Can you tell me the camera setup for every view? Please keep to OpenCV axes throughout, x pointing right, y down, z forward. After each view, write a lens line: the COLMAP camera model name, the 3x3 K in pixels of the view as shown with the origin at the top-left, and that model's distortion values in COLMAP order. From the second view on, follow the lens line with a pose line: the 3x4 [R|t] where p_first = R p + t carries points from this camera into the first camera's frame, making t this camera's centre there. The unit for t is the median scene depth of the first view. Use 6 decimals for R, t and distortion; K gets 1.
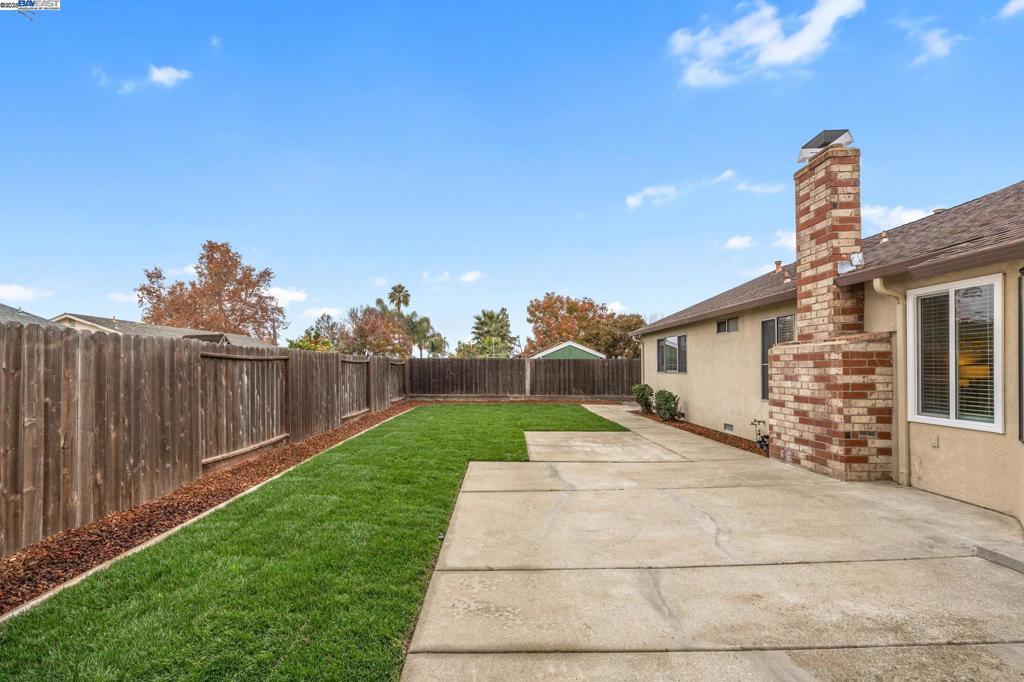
lens RADIAL K [[405.3, 0, 513.0], [0, 405.3, 366.0], [0, 0, 1]] dist [-0.000360, 0.000162]
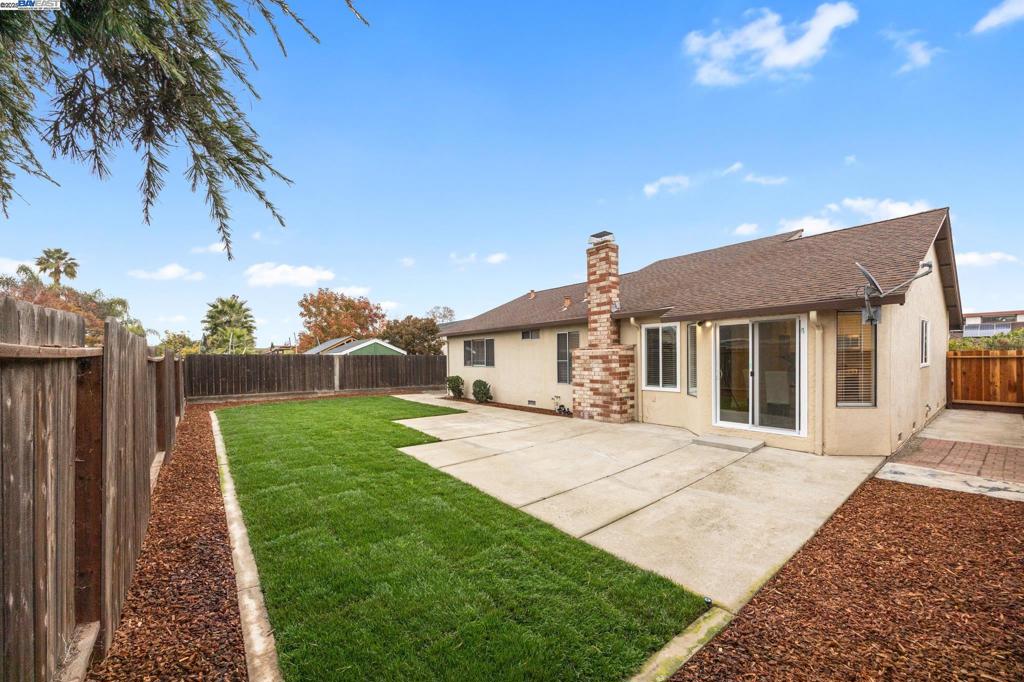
lens RADIAL K [[363.0, 0, 513.1], [0, 363.0, 359.9], [0, 0, 1]] dist [-0.001492, 0.000005]
pose [[0.785080, -0.006640, 0.619359, -0.536260], [0.005184, 0.999978, 0.004150, -0.019342], [-0.619373, -0.000047, 0.785097, -0.010106]]
